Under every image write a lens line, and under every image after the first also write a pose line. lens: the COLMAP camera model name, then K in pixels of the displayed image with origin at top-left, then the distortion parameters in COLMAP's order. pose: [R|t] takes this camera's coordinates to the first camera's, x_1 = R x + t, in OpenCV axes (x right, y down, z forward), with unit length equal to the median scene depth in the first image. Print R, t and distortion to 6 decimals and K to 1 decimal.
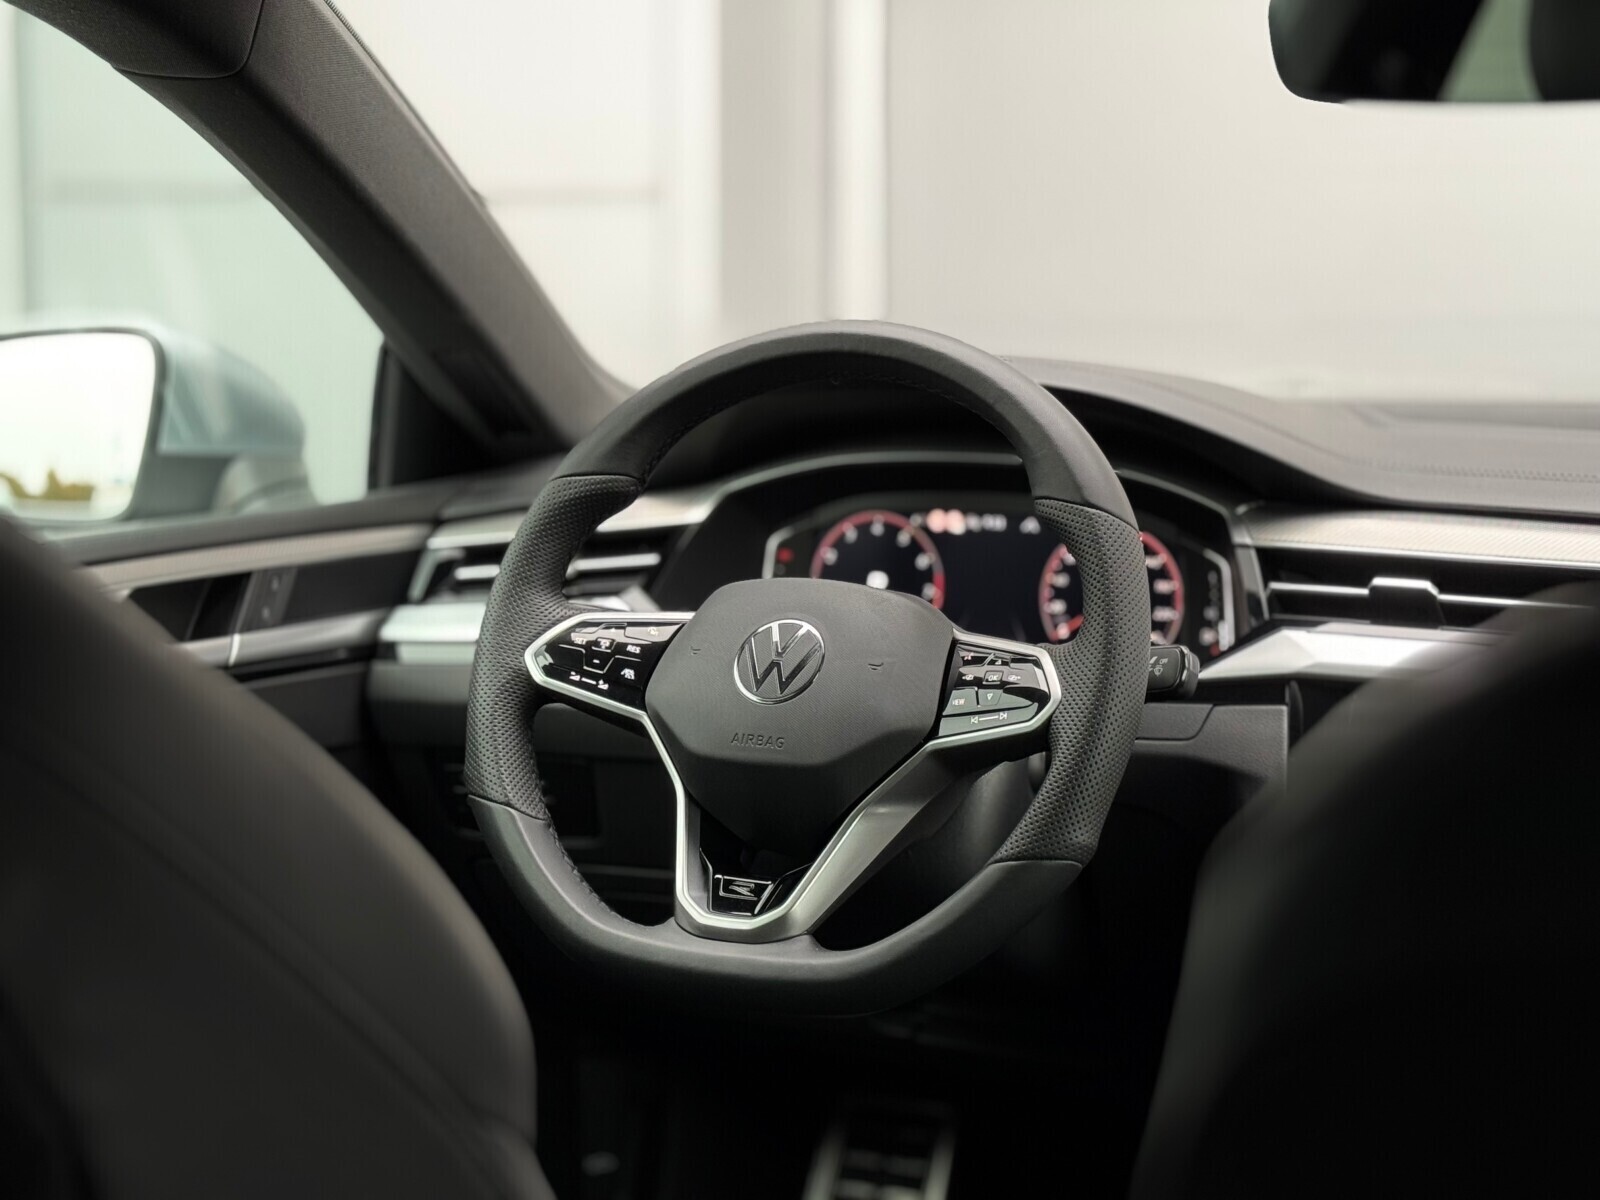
lens RADIAL K [[2890.3, 0, 761.8], [0, 2890.3, 523.7], [0, 0, 1]] dist [-0.012643, 0.000000]
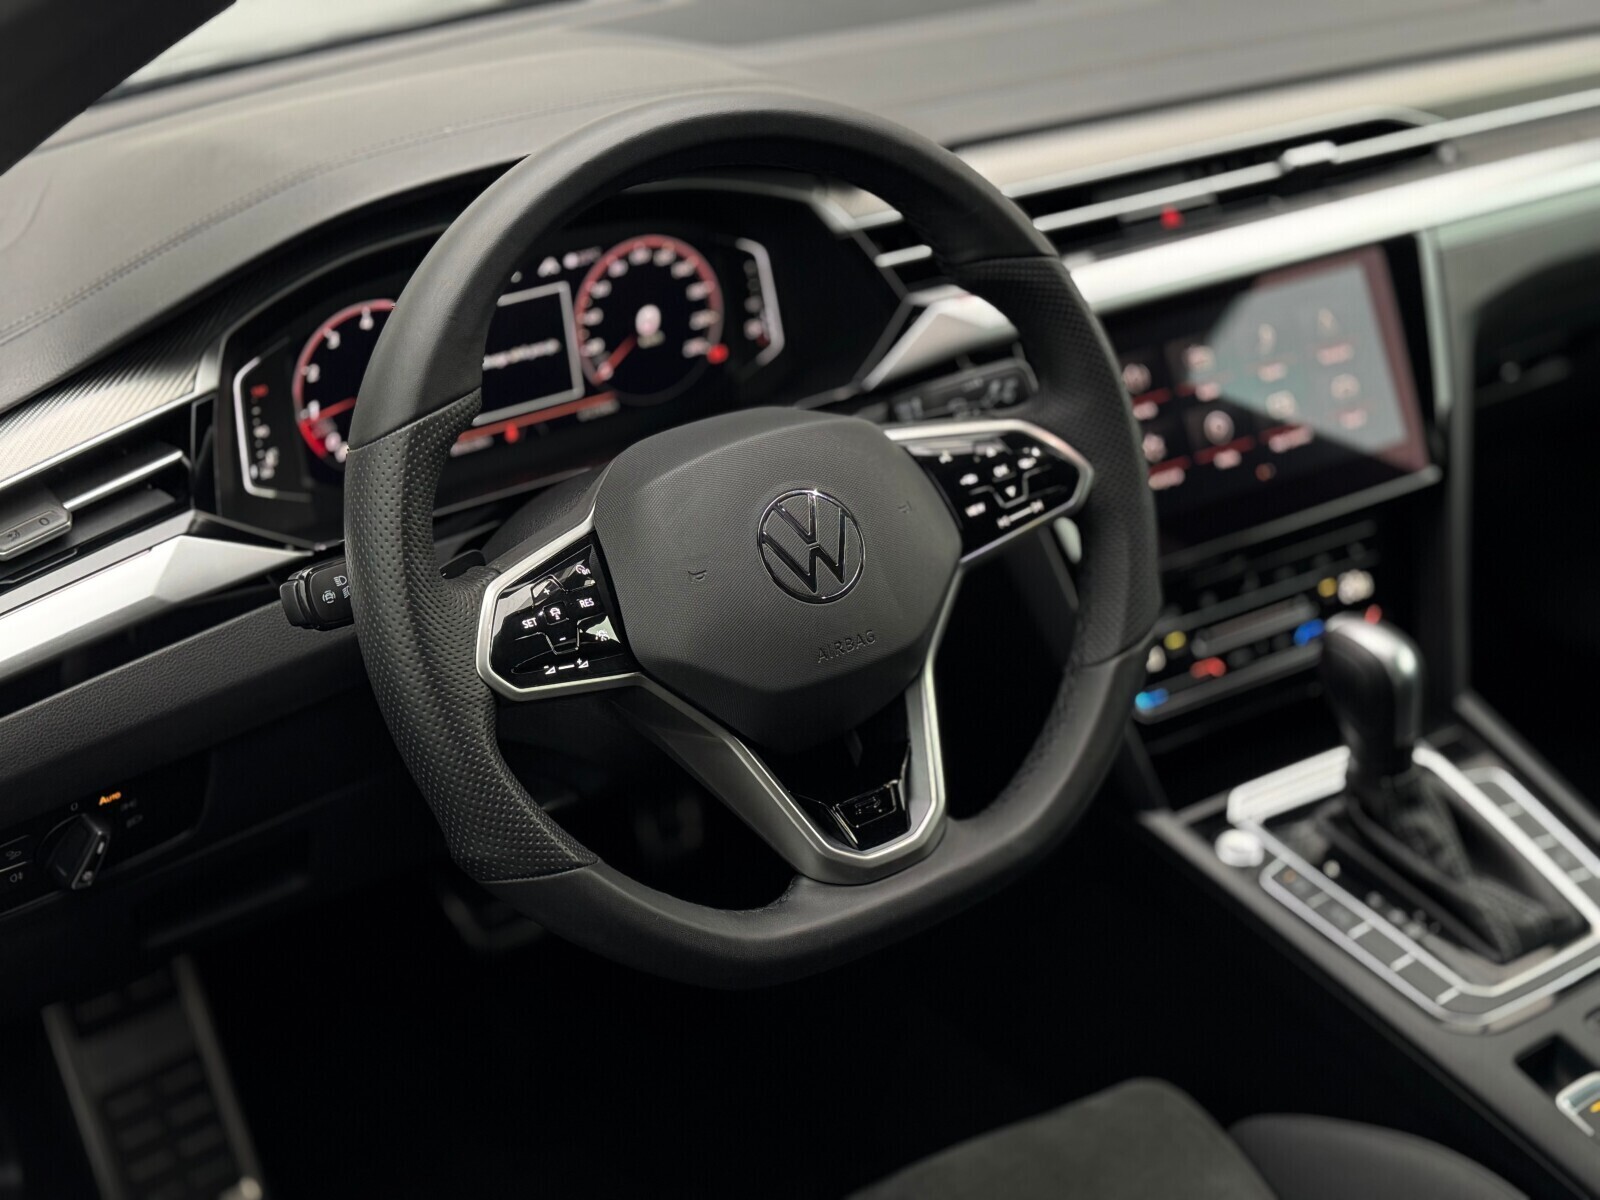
lens RADIAL K [[2058.4, 0, 805.6], [0, 2058.4, 598.6], [0, 0, 1]] dist [0.142517, 0.000000]
pose [[0.466451, -0.425495, 0.775485, -0.408247], [0.127335, 0.899872, 0.417153, -0.164330], [-0.875334, -0.095835, 0.473926, 0.650471]]
